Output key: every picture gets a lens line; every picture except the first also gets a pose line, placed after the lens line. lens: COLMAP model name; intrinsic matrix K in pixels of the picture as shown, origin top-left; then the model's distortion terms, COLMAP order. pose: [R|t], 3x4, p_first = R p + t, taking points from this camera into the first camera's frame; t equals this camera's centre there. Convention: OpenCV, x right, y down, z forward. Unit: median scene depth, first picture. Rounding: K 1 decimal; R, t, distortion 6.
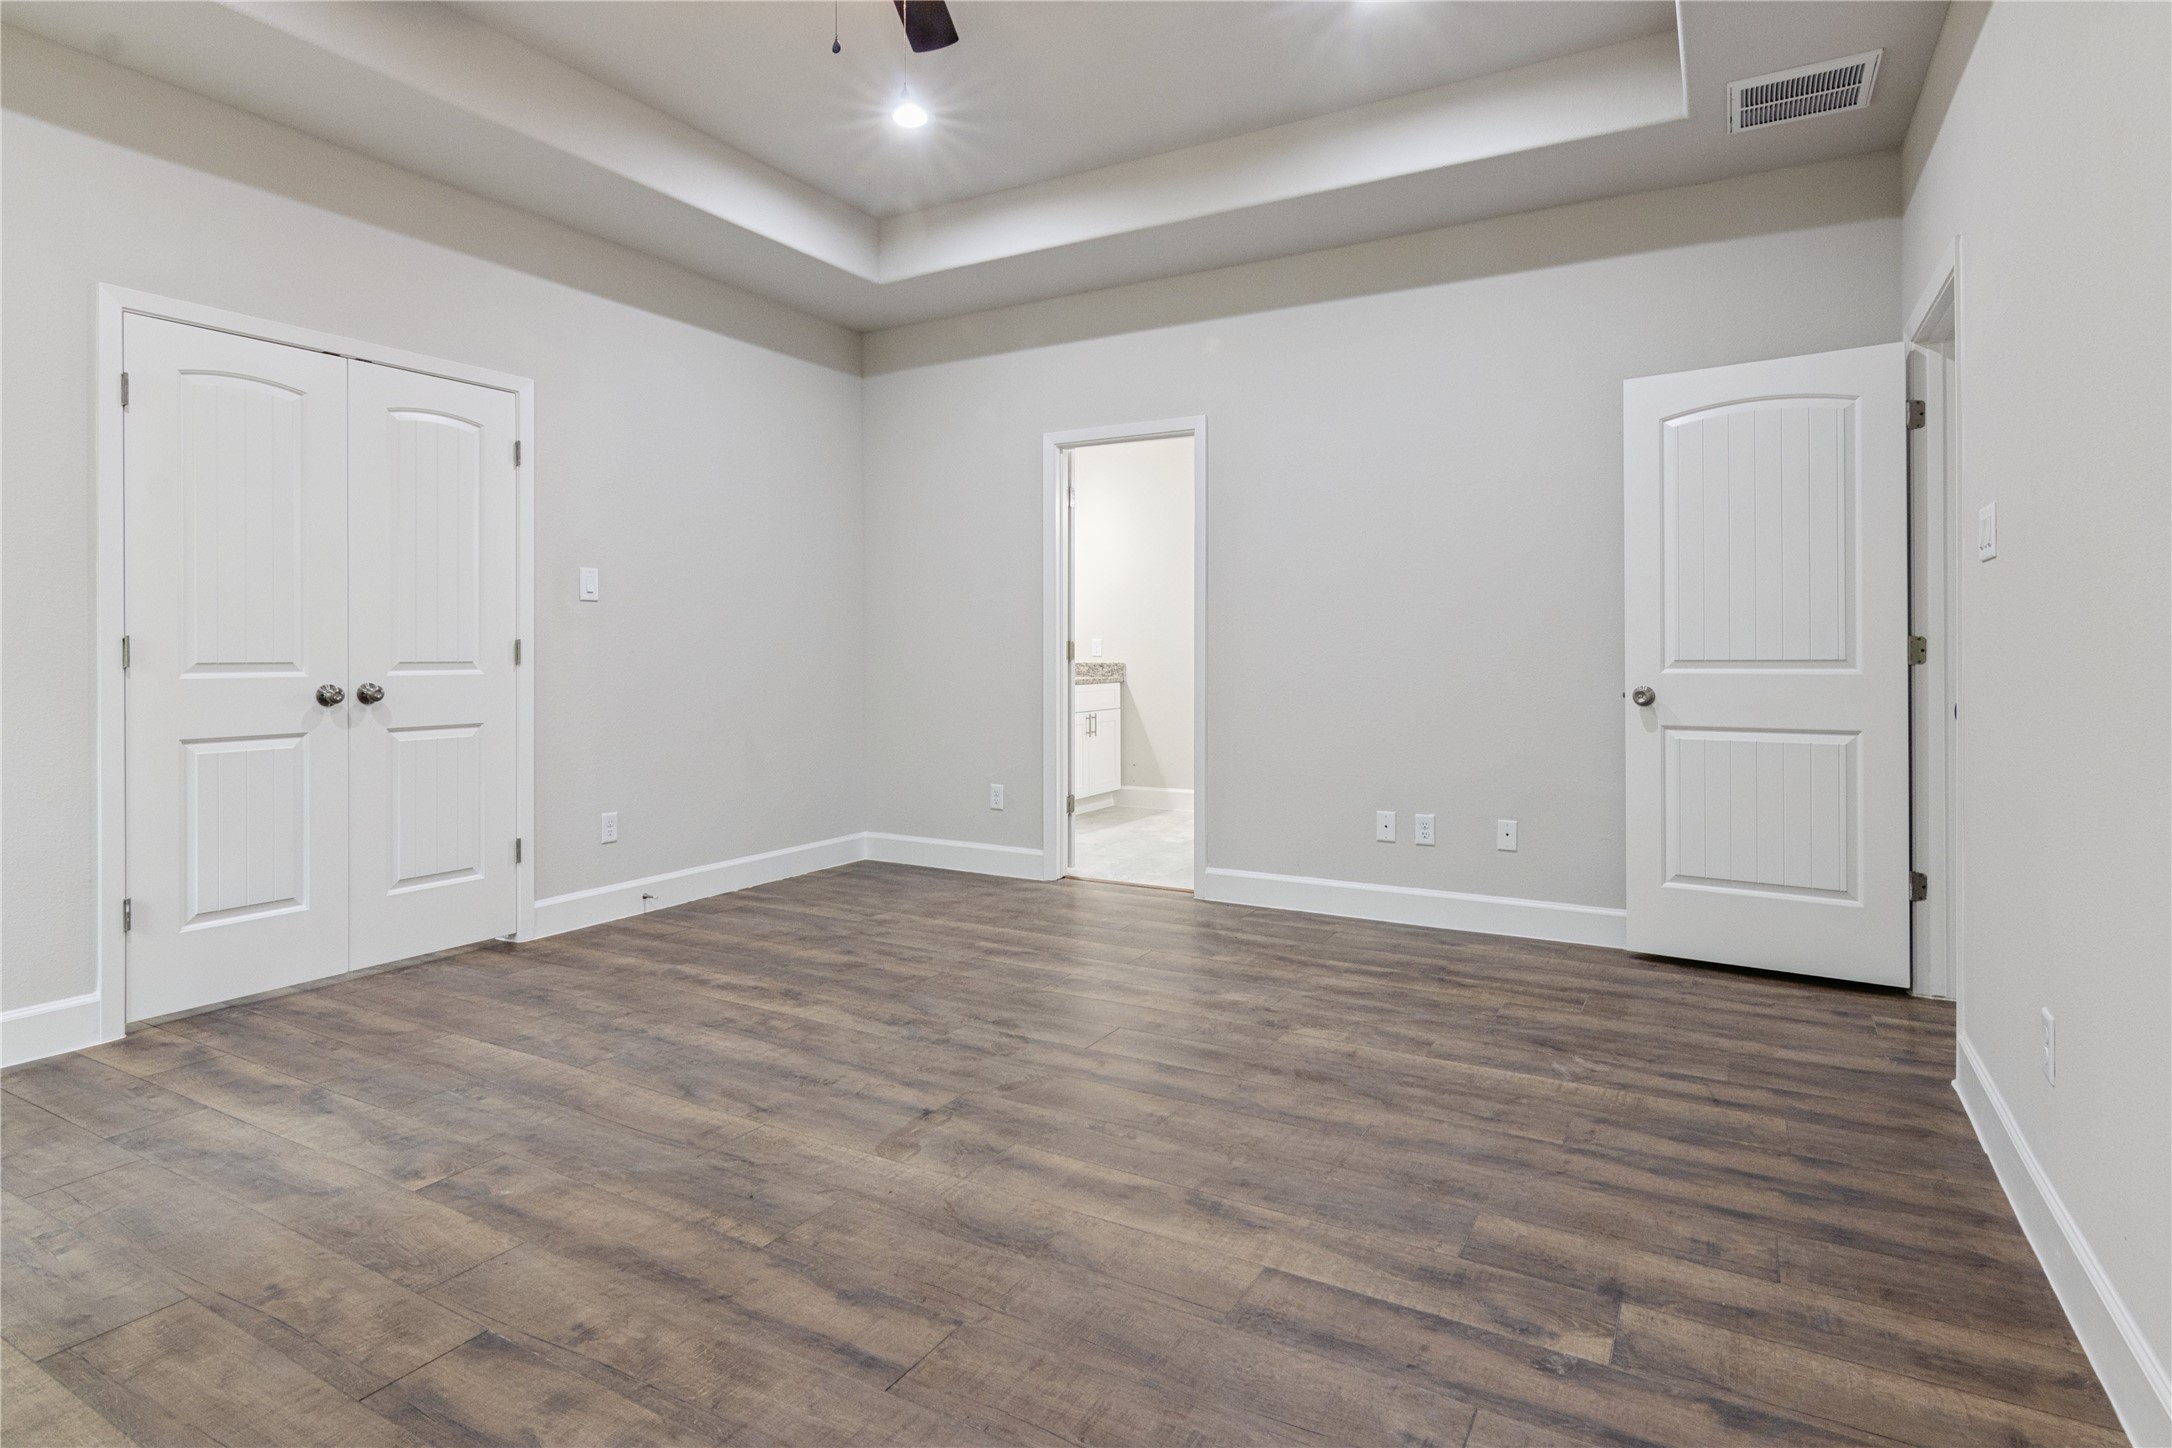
lens RADIAL K [[1130.5, 0, 1068.7], [0, 1130.5, 665.0], [0, 0, 1]] dist [-0.001848, 0.002605]
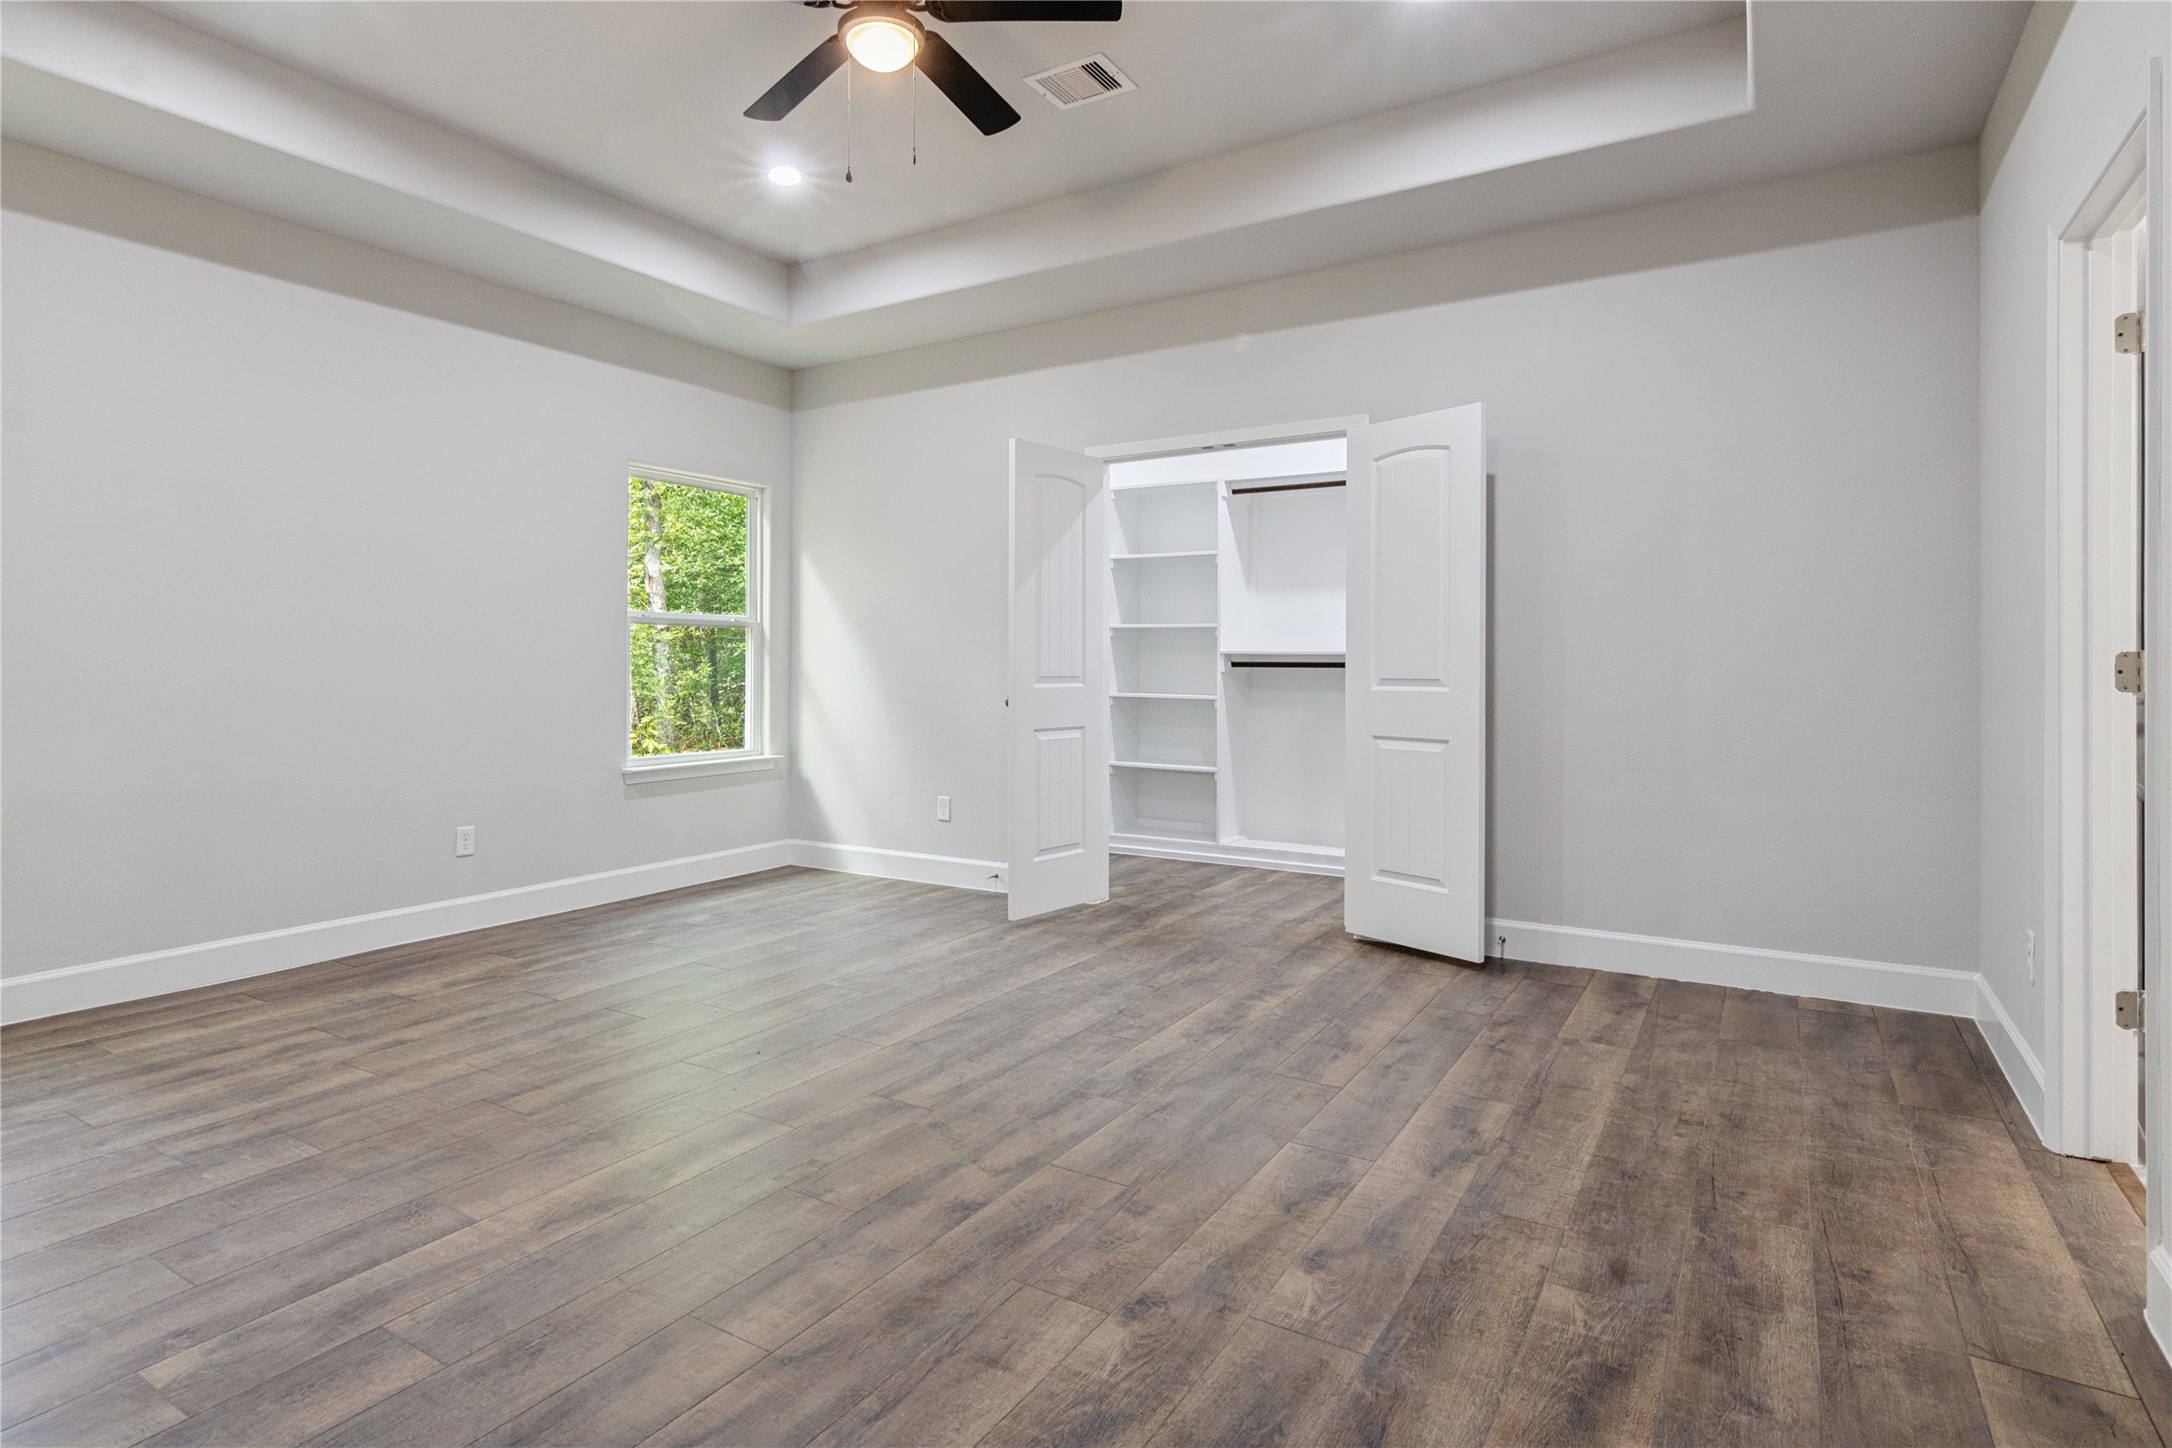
lens RADIAL K [[1130.5, 0, 1068.7], [0, 1130.5, 665.0], [0, 0, 1]] dist [-0.001848, 0.002605]
pose [[-0.030413, -0.001562, -0.999536, 0.934137], [-0.012280, 0.999924, -0.001189, -0.016178], [0.999462, 0.012238, -0.030430, 1.182200]]
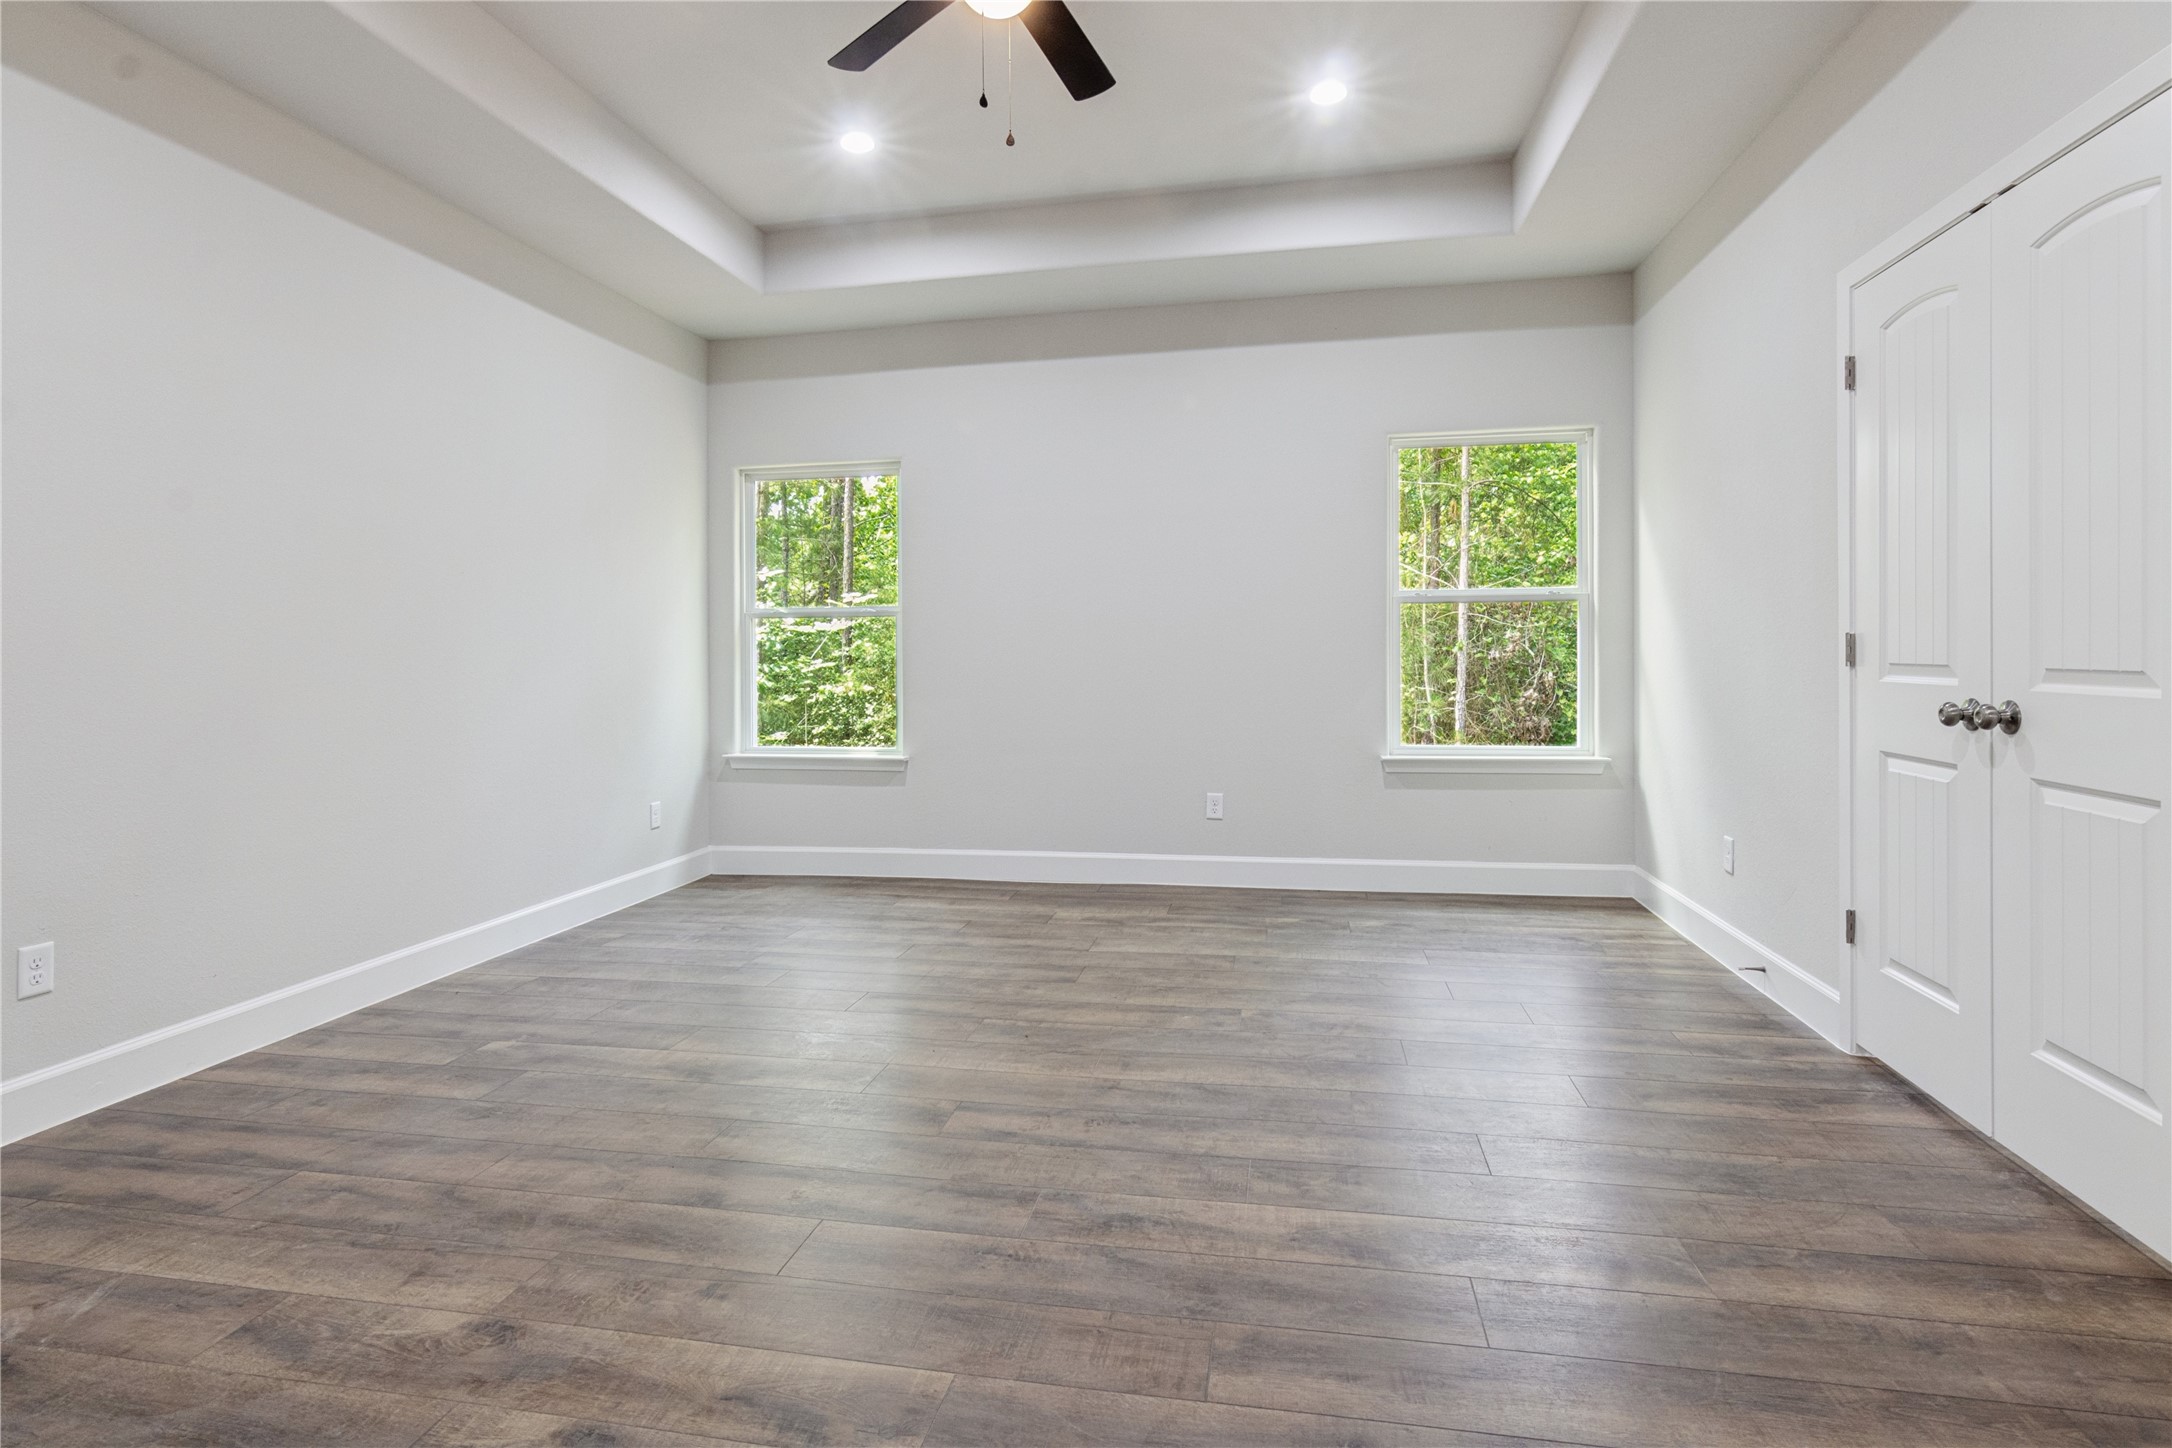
lens RADIAL K [[1130.5, 0, 1068.7], [0, 1130.5, 665.0], [0, 0, 1]] dist [-0.001848, 0.002605]
pose [[-0.946021, 0.015708, -0.323726, 0.107393], [0.007762, 0.999636, 0.025822, -0.033753], [0.324014, 0.021915, -0.945799, 1.966673]]
